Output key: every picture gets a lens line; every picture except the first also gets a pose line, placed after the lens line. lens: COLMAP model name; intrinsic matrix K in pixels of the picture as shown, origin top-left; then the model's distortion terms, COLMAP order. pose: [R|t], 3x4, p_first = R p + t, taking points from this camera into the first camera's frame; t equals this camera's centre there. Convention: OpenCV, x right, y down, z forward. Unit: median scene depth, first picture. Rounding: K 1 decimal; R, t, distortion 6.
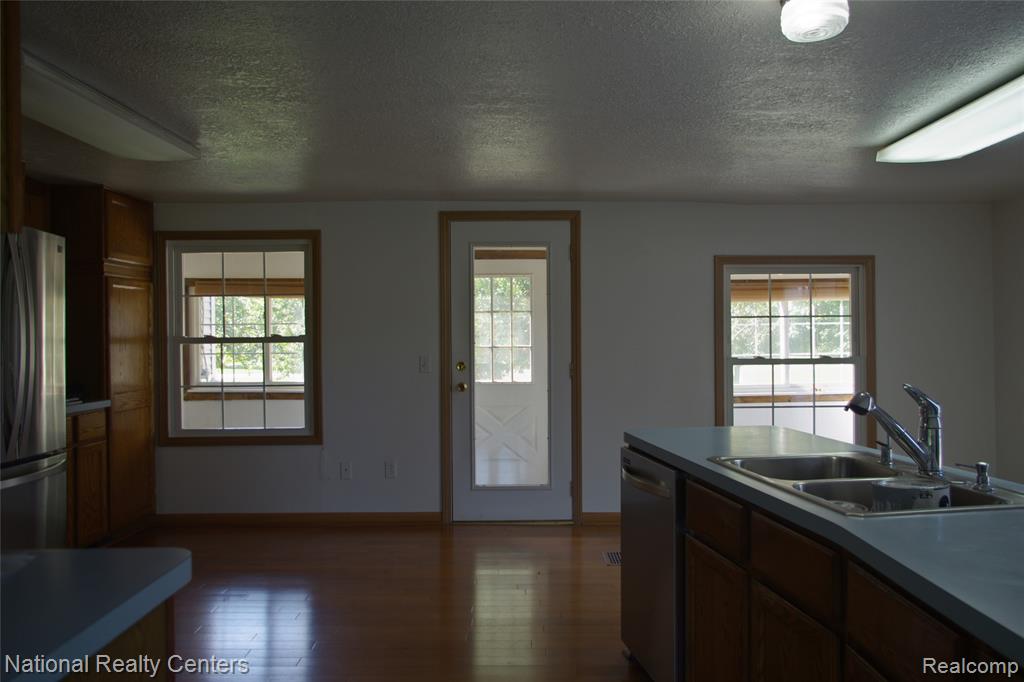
lens RADIAL K [[843.9, 0, 512.3], [0, 843.9, 343.2], [0, 0, 1]] dist [-0.012947, 0.079088]
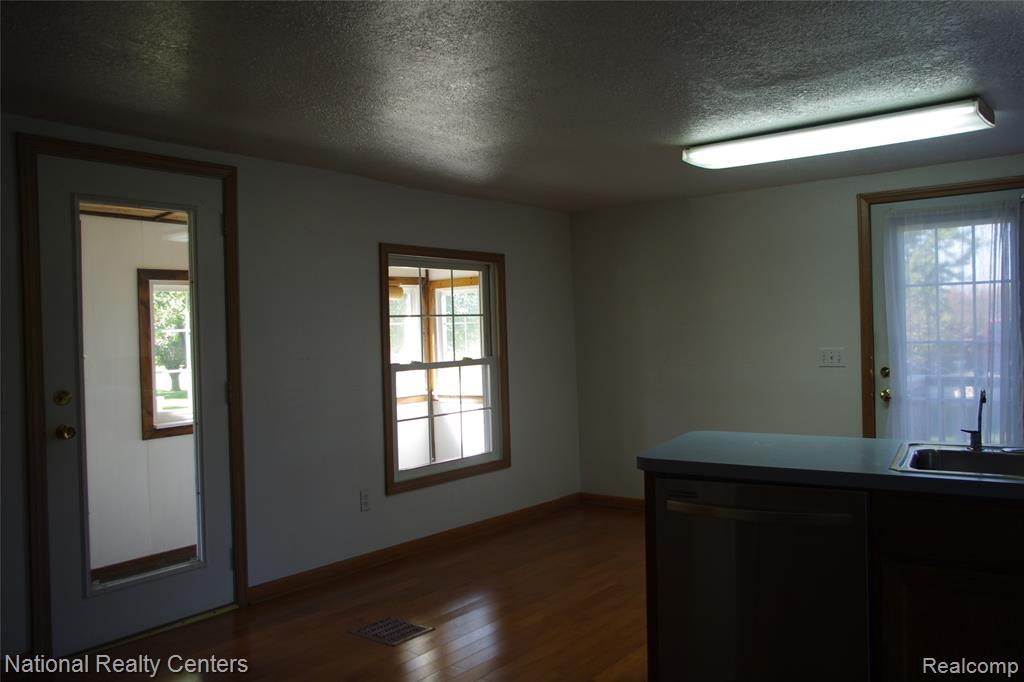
lens RADIAL K [[843.9, 0, 523.1], [0, 843.9, 350.6], [0, 0, 1]] dist [-0.012947, 0.079088]
pose [[0.611247, -0.033408, 0.790735, -0.337540], [0.033670, 0.999302, 0.016192, -0.005645], [-0.790723, 0.016727, 0.611945, 0.370525]]
